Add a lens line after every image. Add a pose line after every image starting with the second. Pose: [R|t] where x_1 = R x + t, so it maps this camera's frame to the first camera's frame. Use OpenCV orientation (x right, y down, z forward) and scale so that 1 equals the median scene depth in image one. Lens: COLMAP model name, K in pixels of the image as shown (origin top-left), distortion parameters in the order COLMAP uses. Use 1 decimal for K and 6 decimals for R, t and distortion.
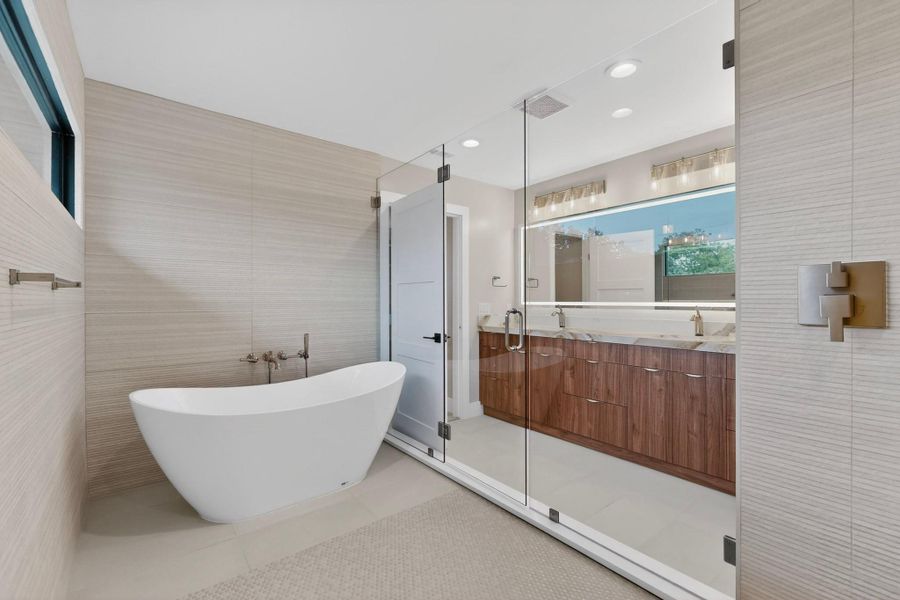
lens RADIAL K [[392.3, 0, 451.2], [0, 392.3, 301.4], [0, 0, 1]] dist [0.022855, -0.000905]
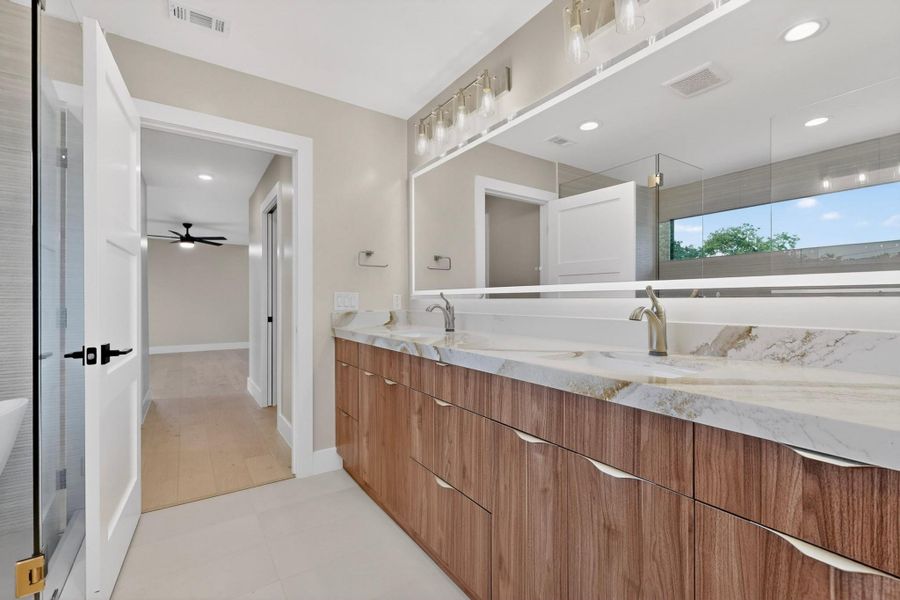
lens RADIAL K [[392.3, 0, 445.0], [0, 392.3, 302.5], [0, 0, 1]] dist [0.022855, -0.000905]
pose [[0.997217, -0.001724, -0.074534, 0.420941], [0.002156, 0.999981, 0.005710, 0.025054], [0.074523, -0.005855, 0.997202, 0.539740]]
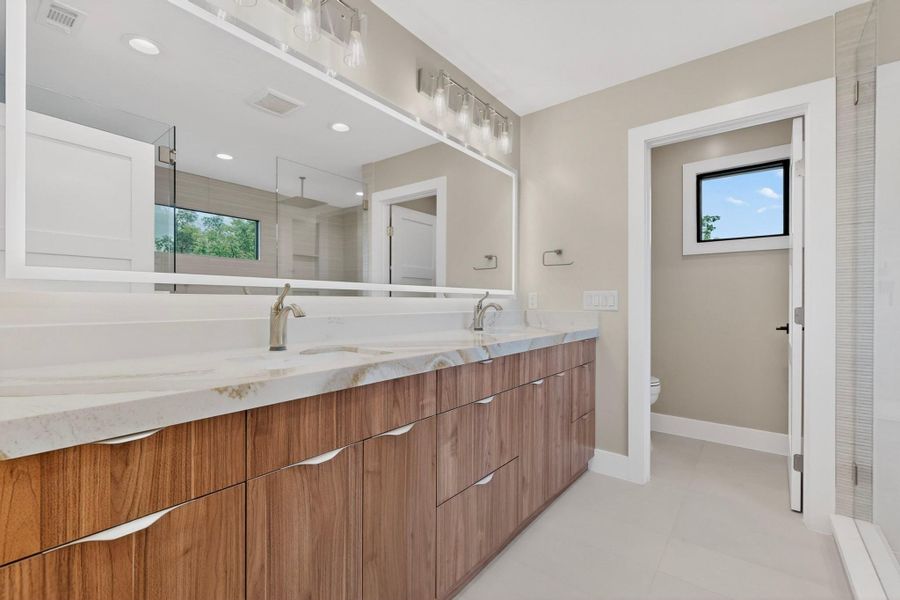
lens RADIAL K [[392.3, 0, 431.6], [0, 392.3, 302.4], [0, 0, 1]] dist [0.022855, -0.000905]
pose [[-0.202048, -0.011198, 0.979312, -0.118413], [-0.009933, 0.999907, 0.009384, 0.025937], [-0.979325, -0.007832, -0.202140, 1.233876]]
